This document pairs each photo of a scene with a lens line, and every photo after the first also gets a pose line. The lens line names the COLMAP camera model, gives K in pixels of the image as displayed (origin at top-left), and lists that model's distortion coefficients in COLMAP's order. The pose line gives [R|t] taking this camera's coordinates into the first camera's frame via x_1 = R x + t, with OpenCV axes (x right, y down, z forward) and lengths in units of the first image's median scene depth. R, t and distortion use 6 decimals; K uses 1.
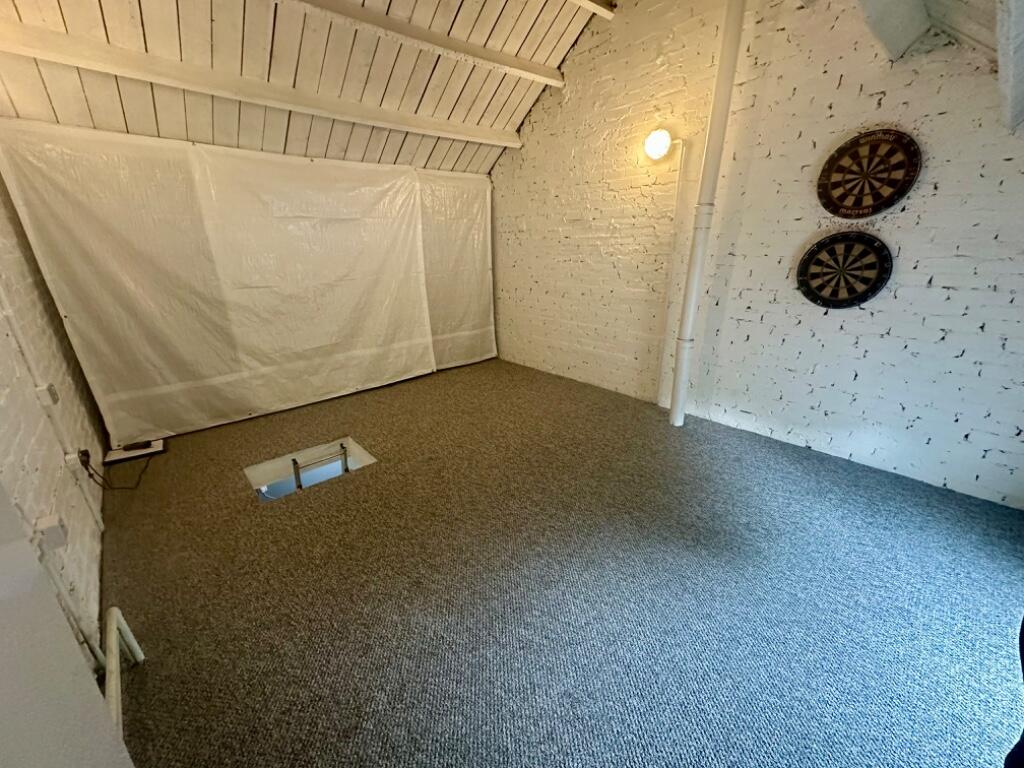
lens RADIAL K [[408.1, 0, 512.0], [0, 408.1, 384.0], [0, 0, 1]] dist [0.000690, 0.000005]
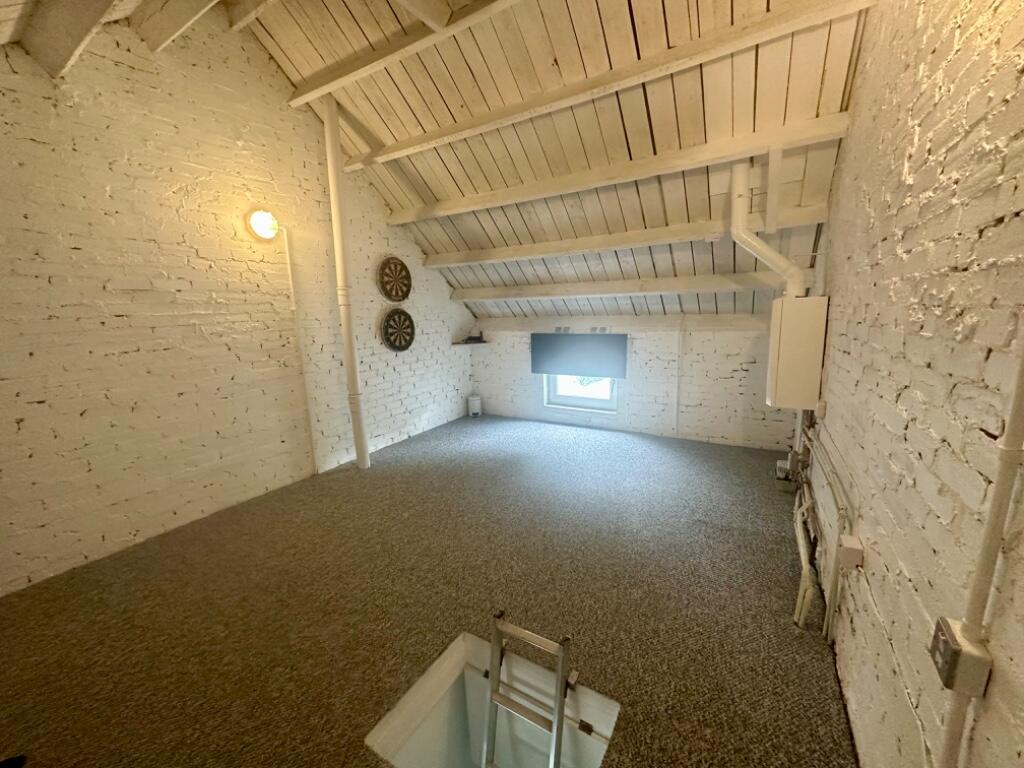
lens RADIAL K [[408.1, 0, 512.0], [0, 408.1, 384.0], [0, 0, 1]] dist [0.000690, 0.000005]
pose [[-0.281638, -0.149178, 0.947853, -0.828375], [0.356687, 0.900774, 0.247752, -0.269955], [-0.890761, 0.407863, -0.200482, 0.828935]]
